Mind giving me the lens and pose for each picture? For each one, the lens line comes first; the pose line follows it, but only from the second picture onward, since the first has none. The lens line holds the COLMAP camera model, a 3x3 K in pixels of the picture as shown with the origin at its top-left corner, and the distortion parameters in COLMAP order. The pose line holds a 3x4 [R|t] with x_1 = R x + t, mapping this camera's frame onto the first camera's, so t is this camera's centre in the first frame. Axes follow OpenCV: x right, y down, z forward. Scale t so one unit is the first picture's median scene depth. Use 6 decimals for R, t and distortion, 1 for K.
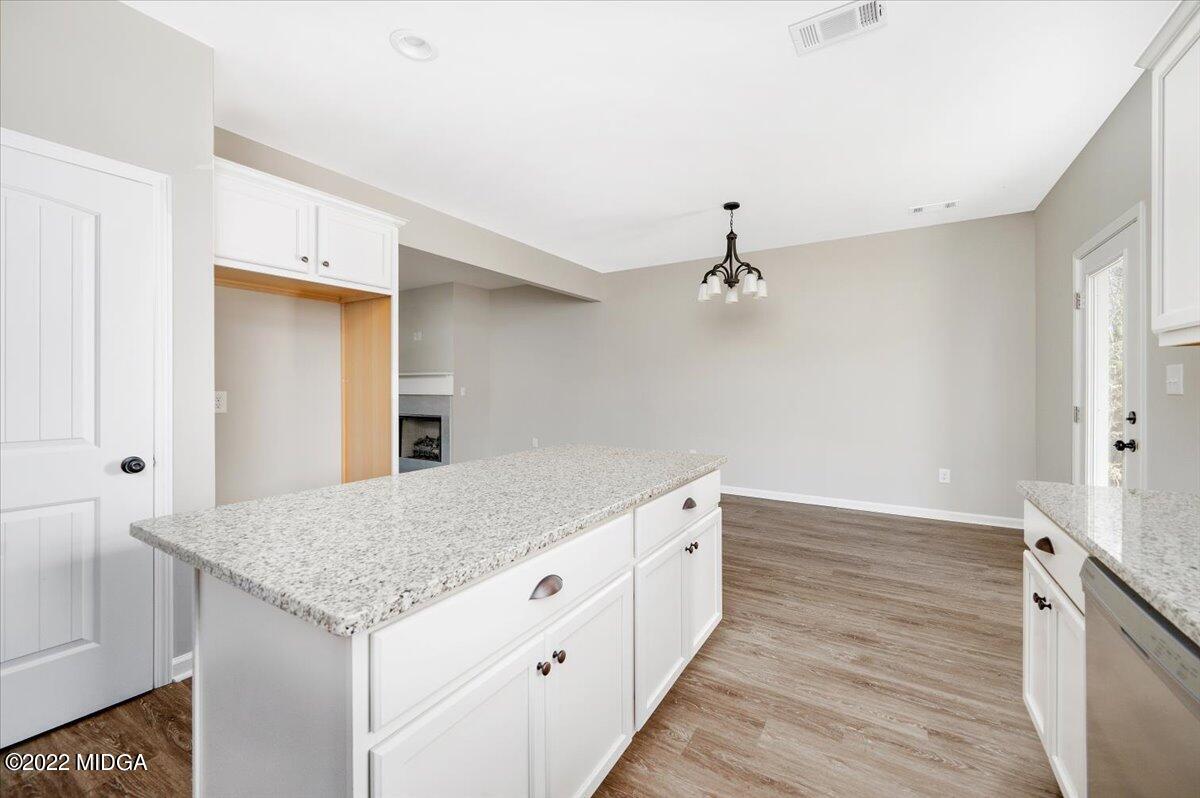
lens RADIAL K [[476.9, 0, 599.4], [0, 476.9, 387.6], [0, 0, 1]] dist [0.001885, -0.000227]
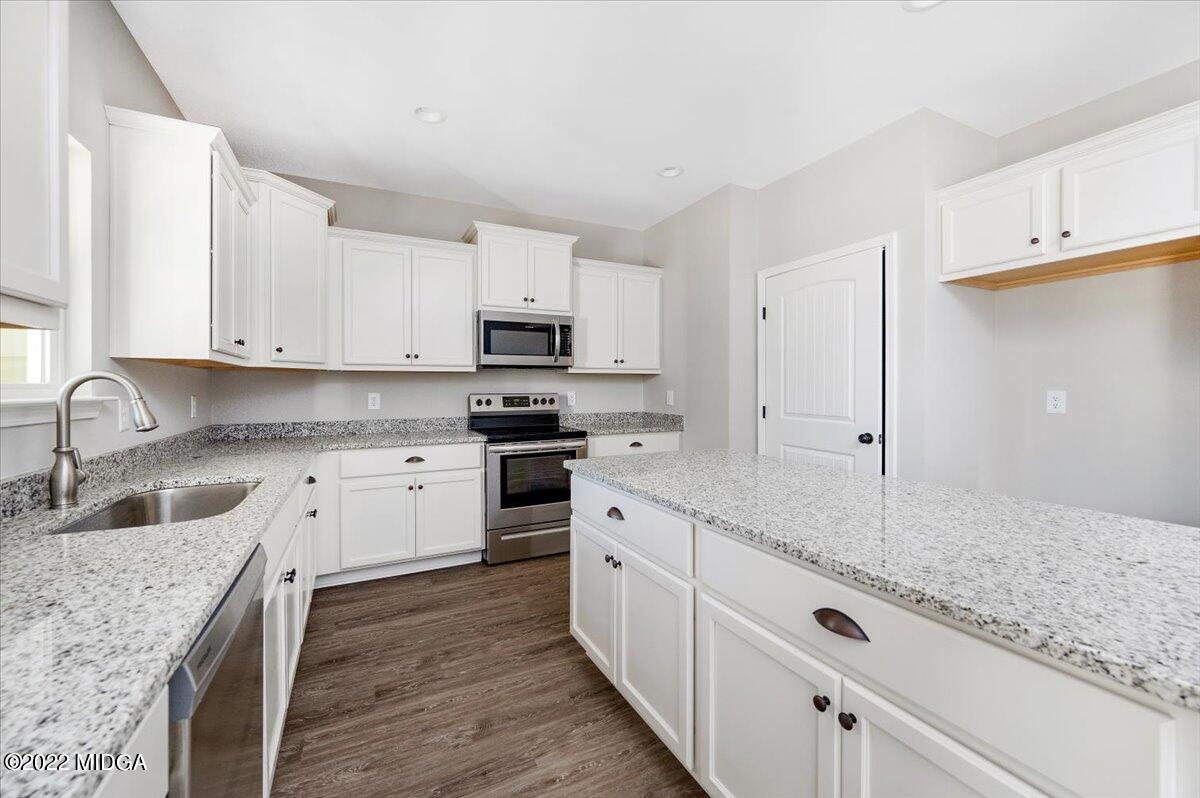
lens RADIAL K [[476.9, 0, 598.2], [0, 476.9, 387.9], [0, 0, 1]] dist [0.001885, -0.000227]
pose [[-0.527365, 0.005580, -0.849620, 0.566898], [-0.004046, 0.999951, 0.009078, -0.004413], [0.849629, 0.008225, -0.527317, 0.803513]]
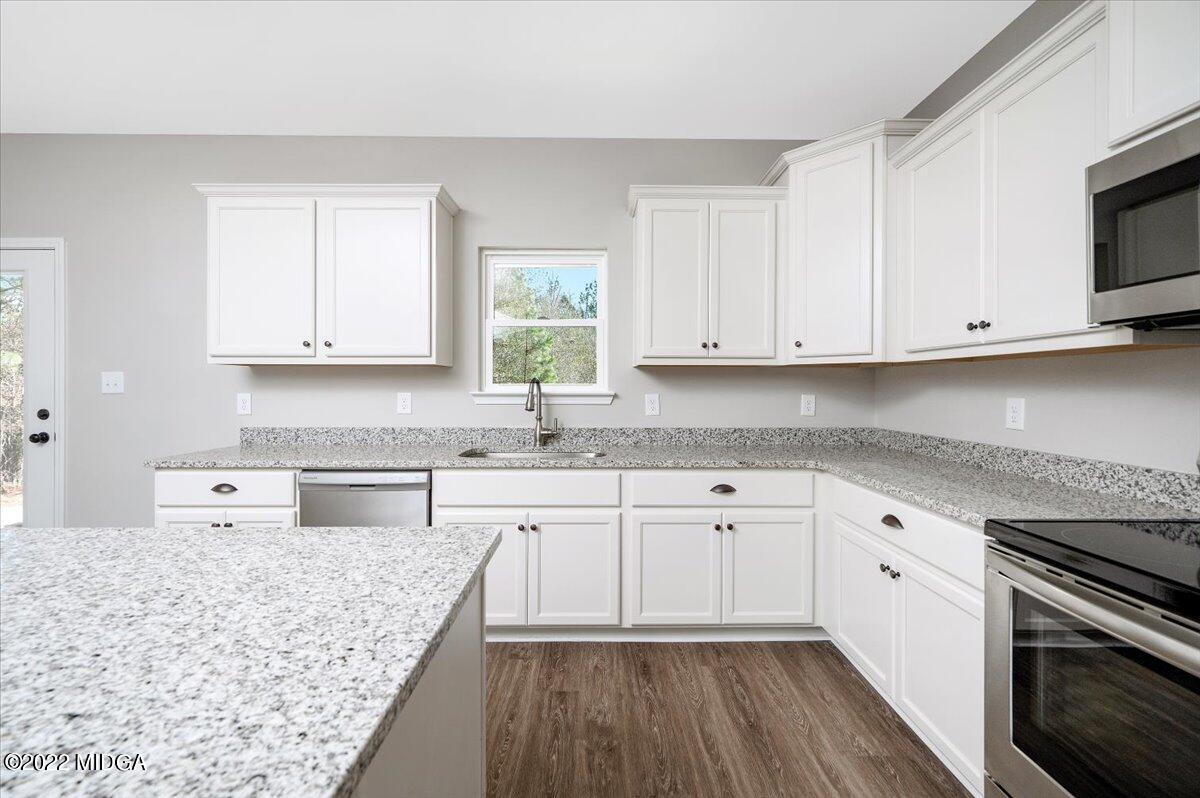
lens RADIAL K [[476.9, 0, 603.9], [0, 476.9, 384.3], [0, 0, 1]] dist [0.001885, -0.000227]
pose [[-0.538627, 0.002243, 0.842541, -0.599627], [0.007117, 0.999973, 0.001888, -0.002606], [-0.842514, 0.007014, -0.538629, 0.450358]]
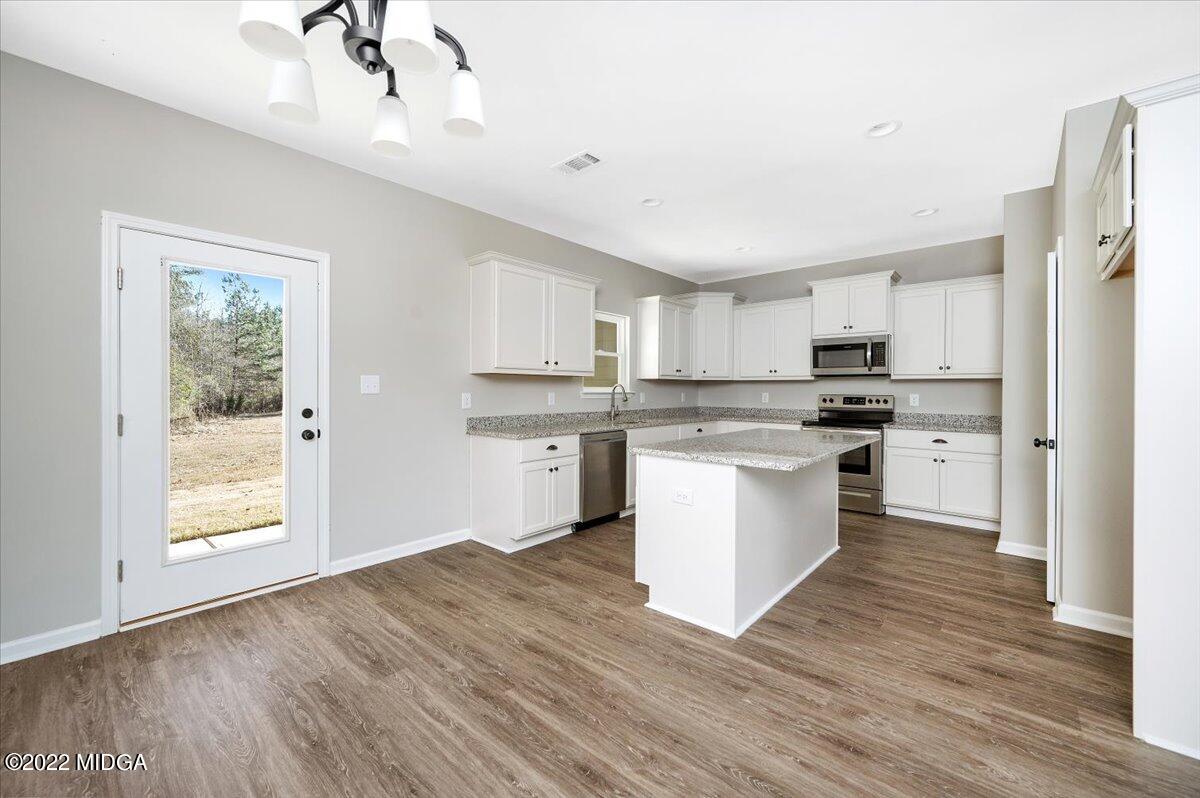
lens RADIAL K [[476.9, 0, 601.7], [0, 476.9, 392.0], [0, 0, 1]] dist [0.001885, -0.000227]
pose [[-0.986397, -0.002718, 0.164358, 0.127102], [-0.000664, 0.999921, 0.012550, -0.009294], [-0.164379, 0.012270, -0.986321, 2.042329]]
